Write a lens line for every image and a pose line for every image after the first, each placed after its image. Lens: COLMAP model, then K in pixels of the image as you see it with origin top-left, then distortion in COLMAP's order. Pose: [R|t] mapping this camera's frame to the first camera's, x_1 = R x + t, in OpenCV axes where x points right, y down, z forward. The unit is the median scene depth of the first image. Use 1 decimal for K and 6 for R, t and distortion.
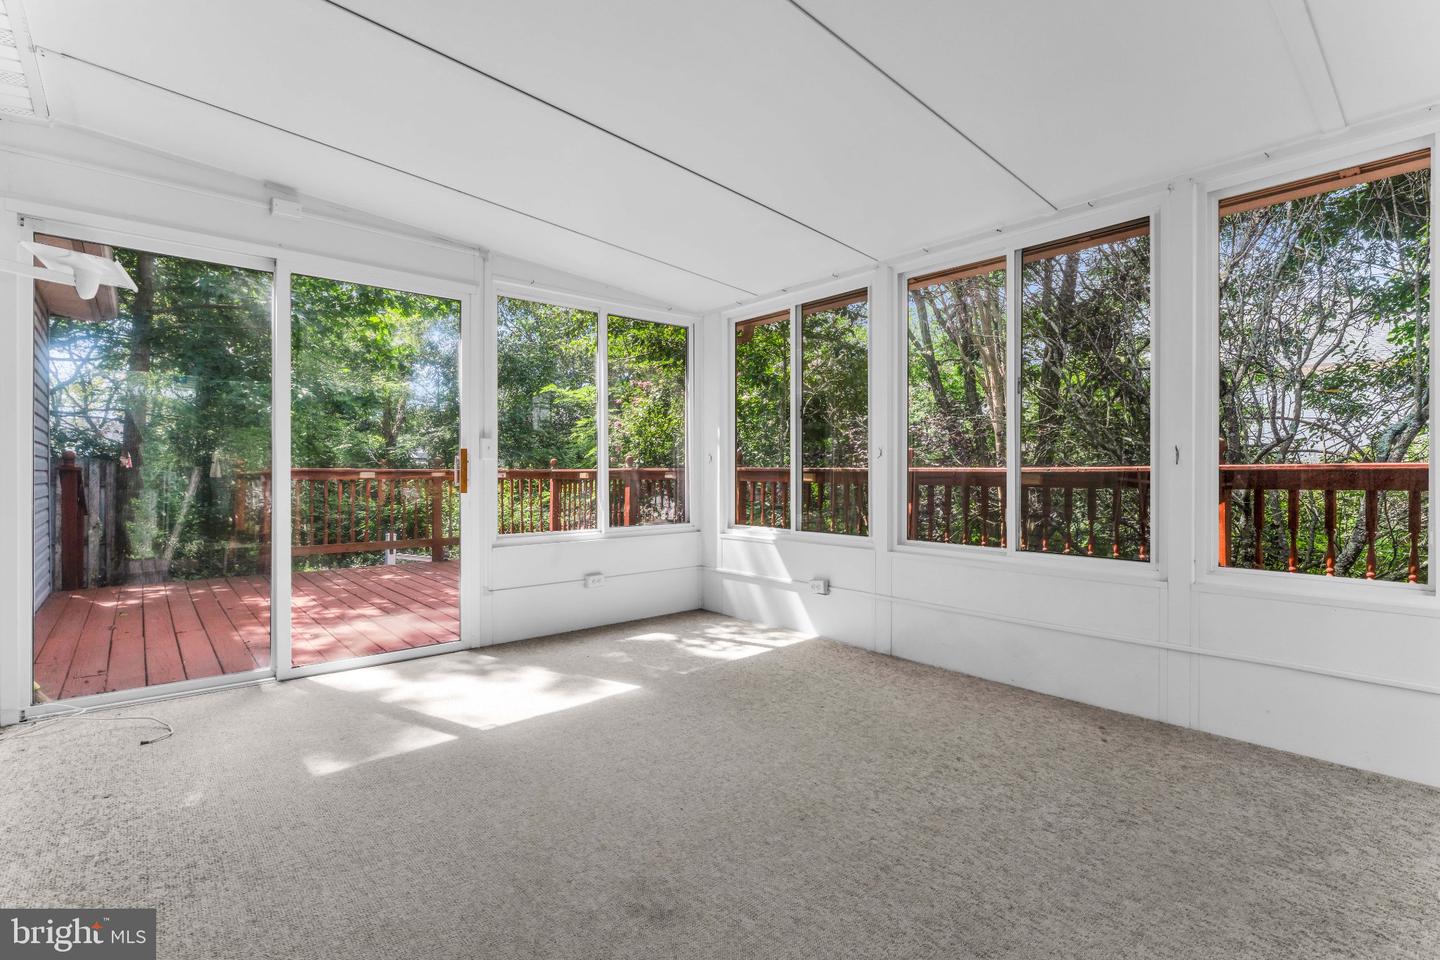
lens RADIAL K [[666.4, 0, 720.0], [0, 666.4, 480.0], [0, 0, 1]] dist [0.000987, 0.000133]
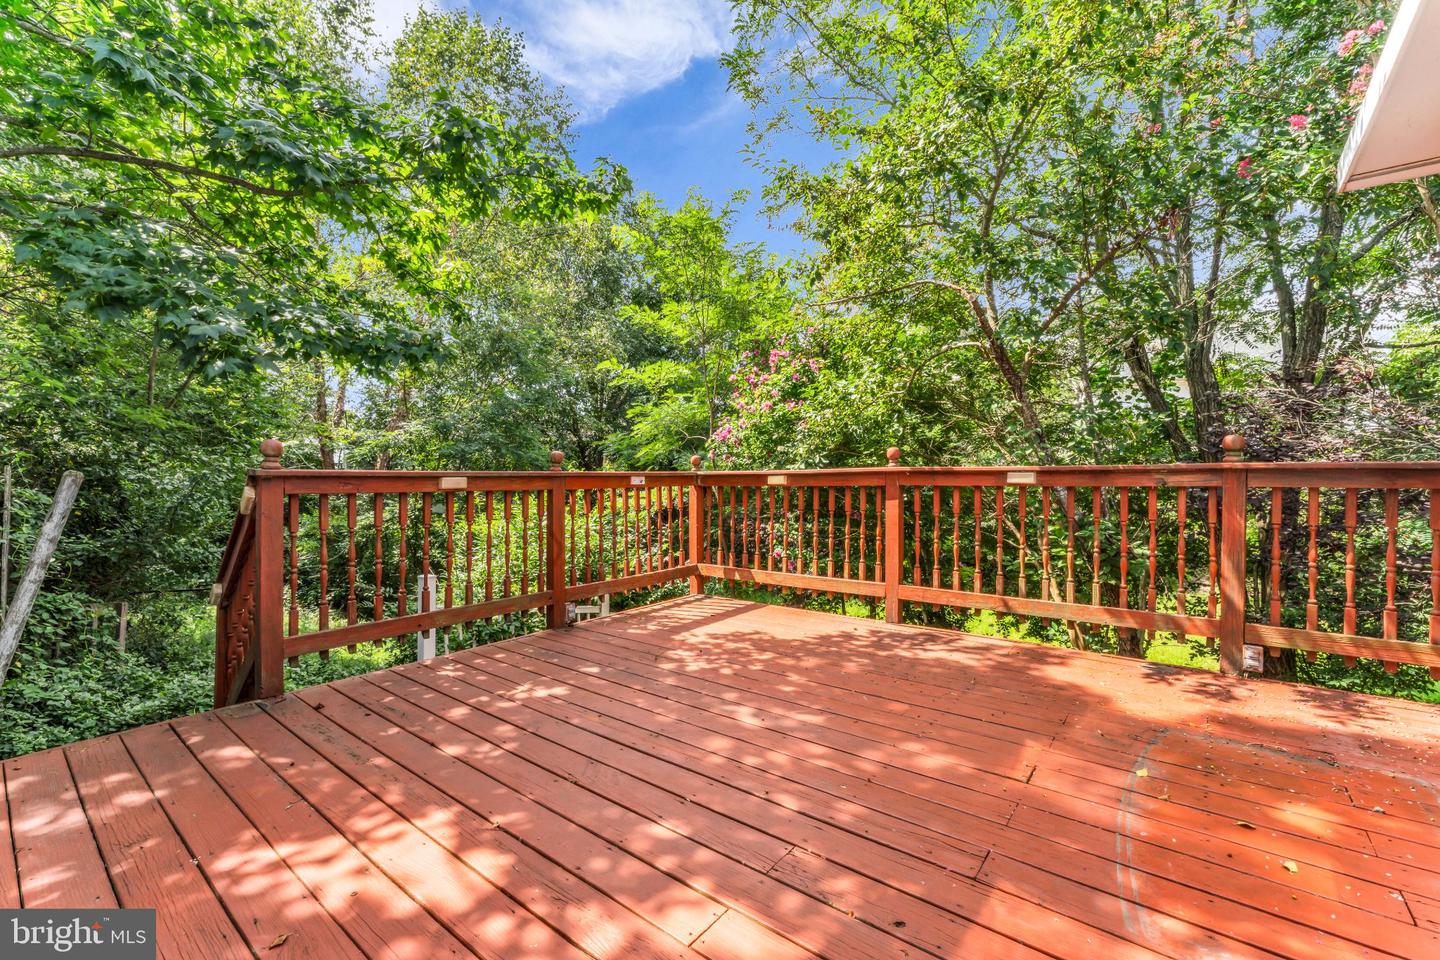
lens RADIAL K [[617.5, 0, 720.0], [0, 617.5, 480.0], [0, 0, 1]] dist [-0.001436, -0.000254]
pose [[0.988337, 0.002701, 0.152259, -0.275159], [-0.001409, 0.999962, -0.008593, -0.002630], [-0.152276, 0.008278, 0.988303, 0.345870]]
